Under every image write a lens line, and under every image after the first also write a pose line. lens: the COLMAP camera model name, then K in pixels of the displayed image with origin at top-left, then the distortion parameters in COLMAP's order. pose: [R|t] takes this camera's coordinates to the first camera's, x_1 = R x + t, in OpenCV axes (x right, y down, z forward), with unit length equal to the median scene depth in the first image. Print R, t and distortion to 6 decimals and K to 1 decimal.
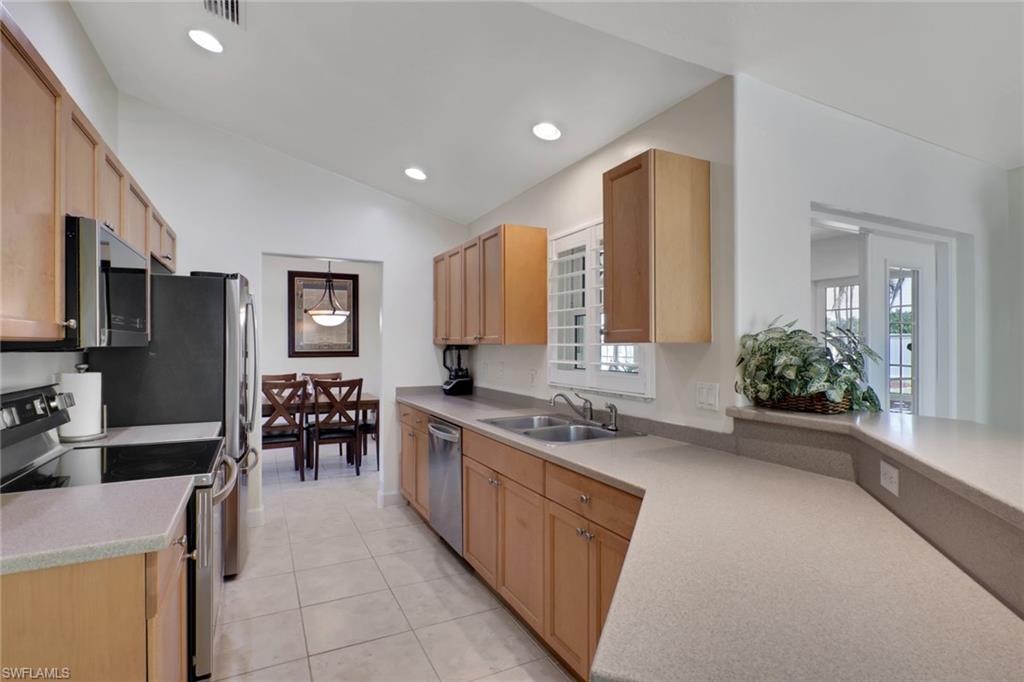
lens RADIAL K [[509.0, 0, 512.0], [0, 509.0, 341.0], [0, 0, 1]] dist [0.001963, 0.000131]
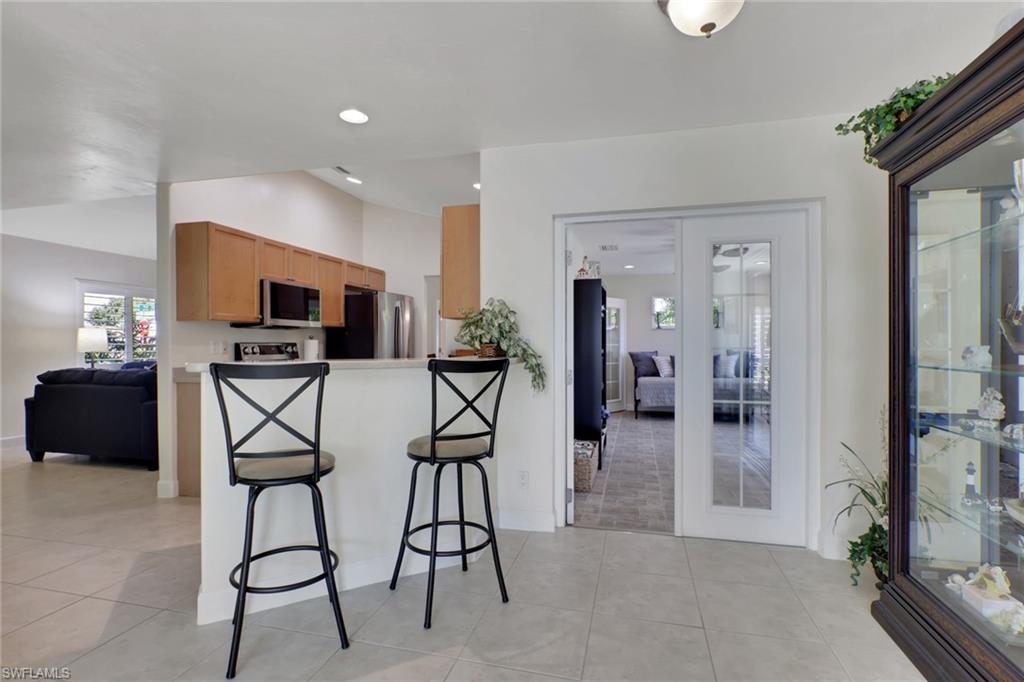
lens RADIAL K [[506.5, 0, 503.7], [0, 506.5, 346.5], [0, 0, 1]] dist [-0.005501, -0.001092]
pose [[0.748548, 0.001891, -0.663078, 0.943128], [0.006805, 0.999921, 0.010533, 0.051943], [0.663045, -0.012397, 0.748477, -0.101150]]
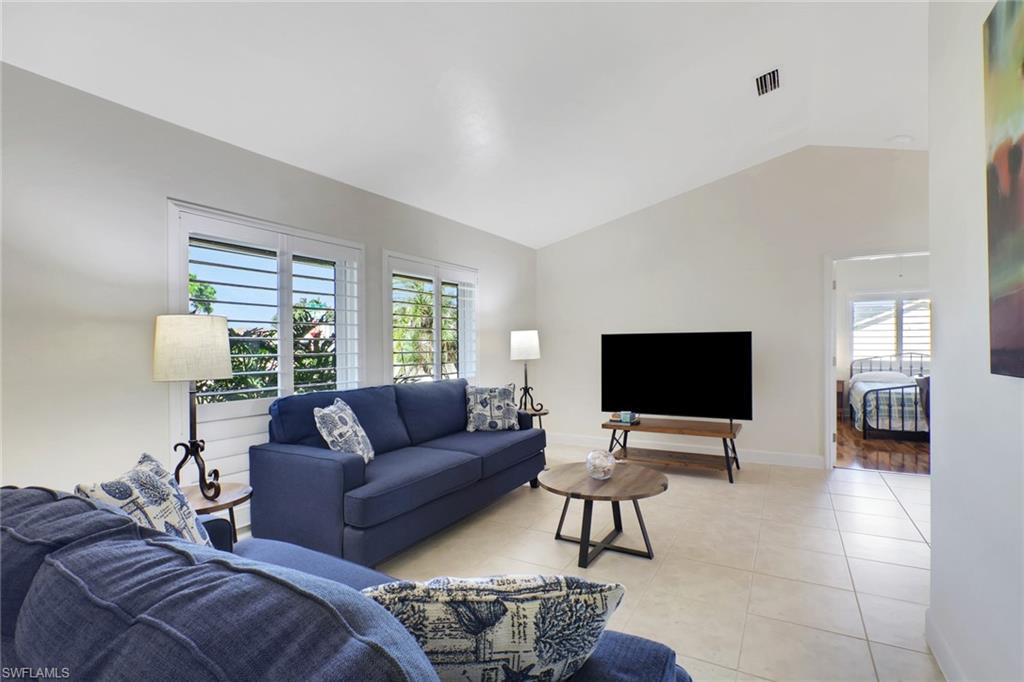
lens RADIAL K [[490.4, 0, 513.4], [0, 490.4, 343.6], [0, 0, 1]] dist [-0.011777, 0.000259]
pose [[0.573294, -0.004794, -0.819336, -0.661828], [0.012839, 0.999913, 0.003133, 0.034570], [0.819249, -0.012316, 0.573305, 0.272281]]
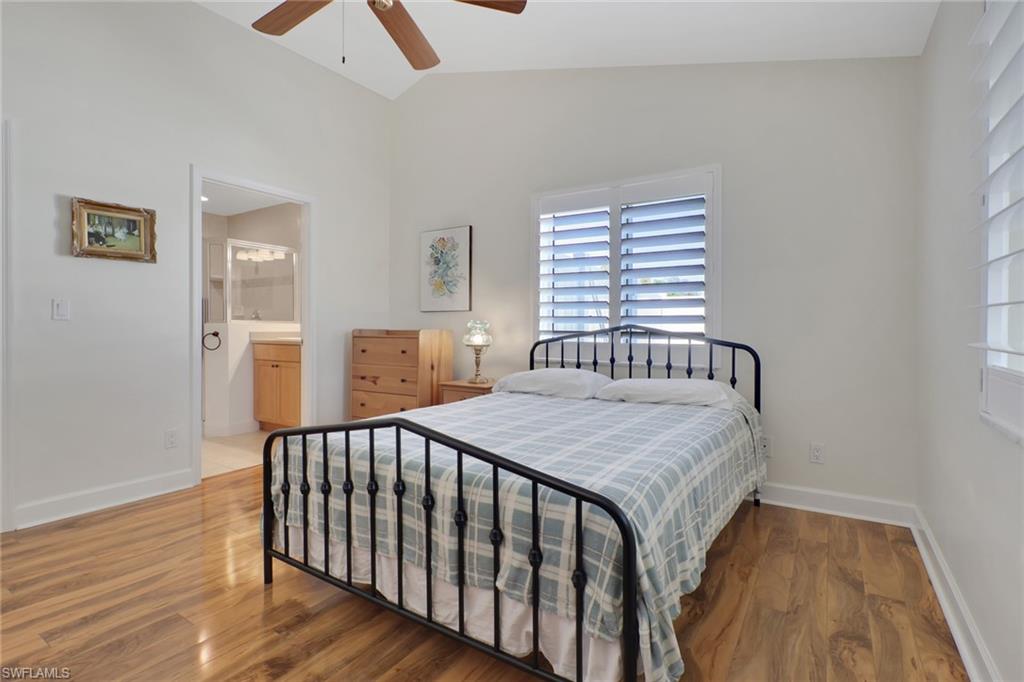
lens RADIAL K [[497.5, 0, 512.3], [0, 497.5, 339.7], [0, 0, 1]] dist [-0.003332, -0.000173]
pose [[0.511414, 0.020871, -0.859081, -0.742681], [0.004579, 0.999625, 0.027011, 0.106057], [0.859322, -0.017748, 0.511127, 2.292694]]
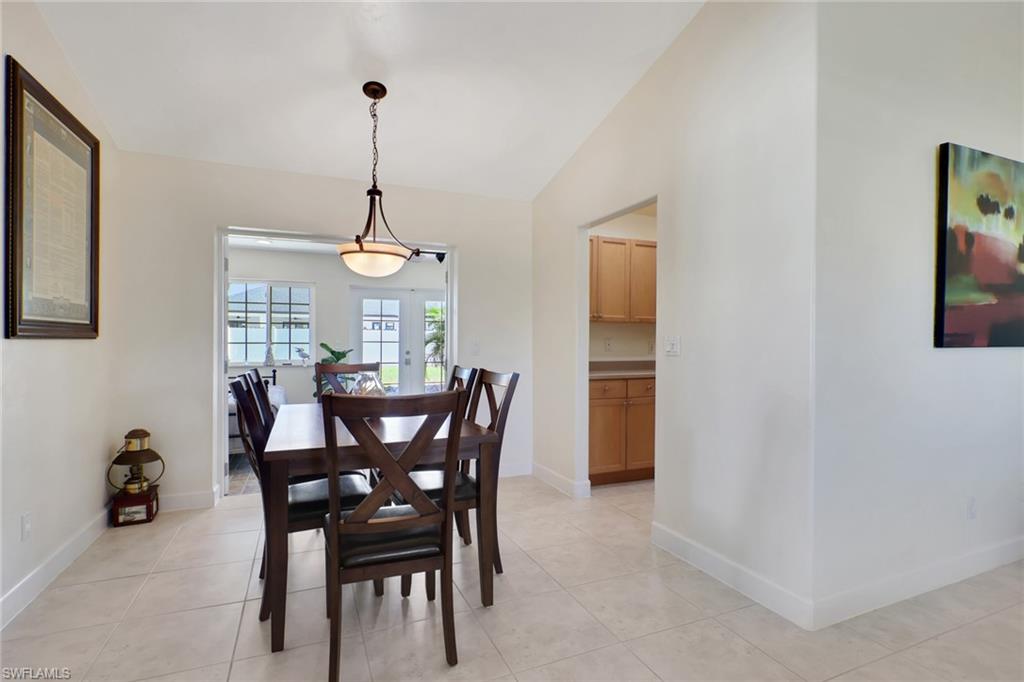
lens RADIAL K [[500.2, 0, 520.0], [0, 500.2, 349.6], [0, 0, 1]] dist [-0.004806, -0.000289]
pose [[0.057809, -0.015626, 0.998205, -1.445470], [-0.013080, 0.999780, 0.016408, 0.060837], [-0.998242, -0.014005, 0.057592, 1.337832]]
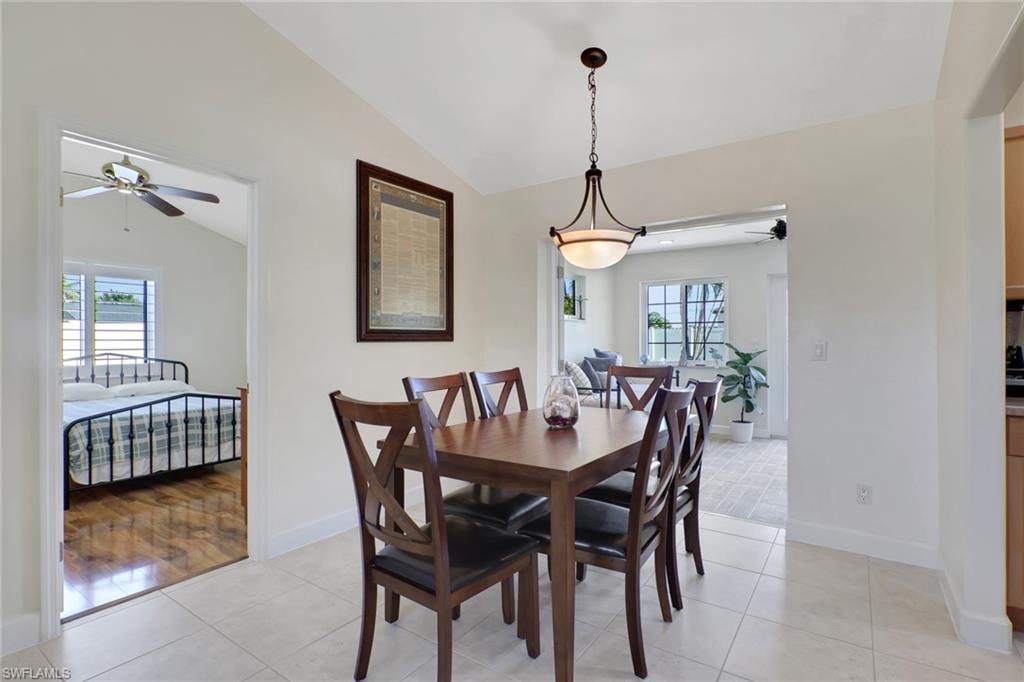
lens RADIAL K [[506.5, 0, 503.7], [0, 506.5, 346.5], [0, 0, 1]] dist [-0.005501, -0.001092]
pose [[0.882222, -0.009341, 0.470741, -1.082982], [0.000797, 0.999831, 0.018346, 0.056516], [-0.470833, -0.015810, 0.882081, 1.022616]]
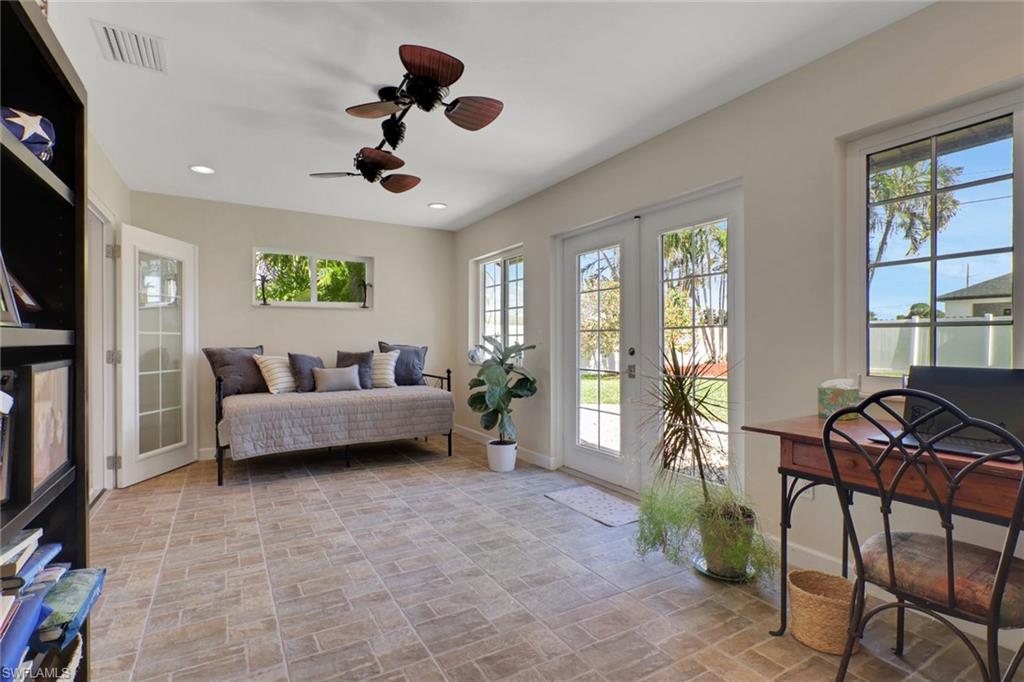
lens RADIAL K [[490.4, 0, 513.4], [0, 490.4, 343.6], [0, 0, 1]] dist [-0.011777, 0.000259]
pose [[0.997278, -0.002128, 0.073699, 0.409998], [0.001238, 0.999926, 0.012114, 0.086807], [-0.073719, -0.011989, 0.997207, 0.947929]]
